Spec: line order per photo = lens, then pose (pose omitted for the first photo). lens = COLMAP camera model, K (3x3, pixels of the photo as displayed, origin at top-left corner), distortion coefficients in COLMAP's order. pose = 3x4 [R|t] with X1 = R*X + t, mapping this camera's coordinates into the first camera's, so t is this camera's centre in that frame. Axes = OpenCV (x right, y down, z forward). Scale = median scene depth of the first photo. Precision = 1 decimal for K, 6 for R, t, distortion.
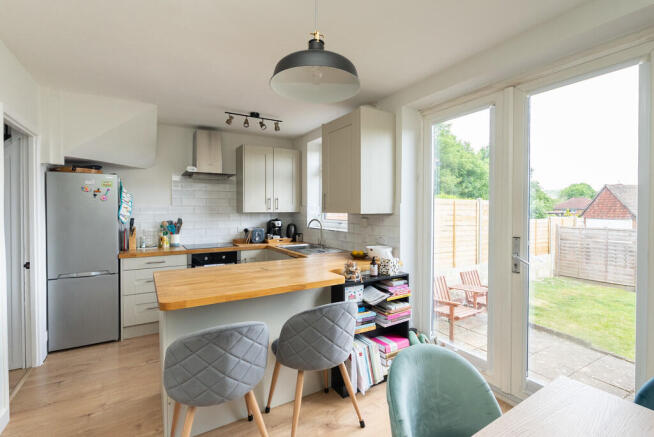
lens RADIAL K [[297.1, 0, 325.3], [0, 297.1, 213.8], [0, 0, 1]] dist [-0.002355, -0.000578]
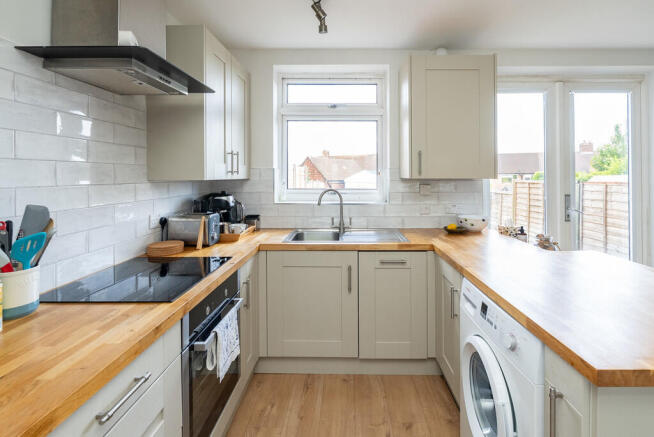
lens RADIAL K [[297.1, 0, 336.0], [0, 297.1, 177.3], [0, 0, 1]] dist [-0.002355, -0.000578]
pose [[0.527754, -0.007803, 0.849361, -0.336647], [0.011922, 0.999927, 0.001778, -0.005316], [-0.849313, 0.009188, 0.527809, 0.378076]]
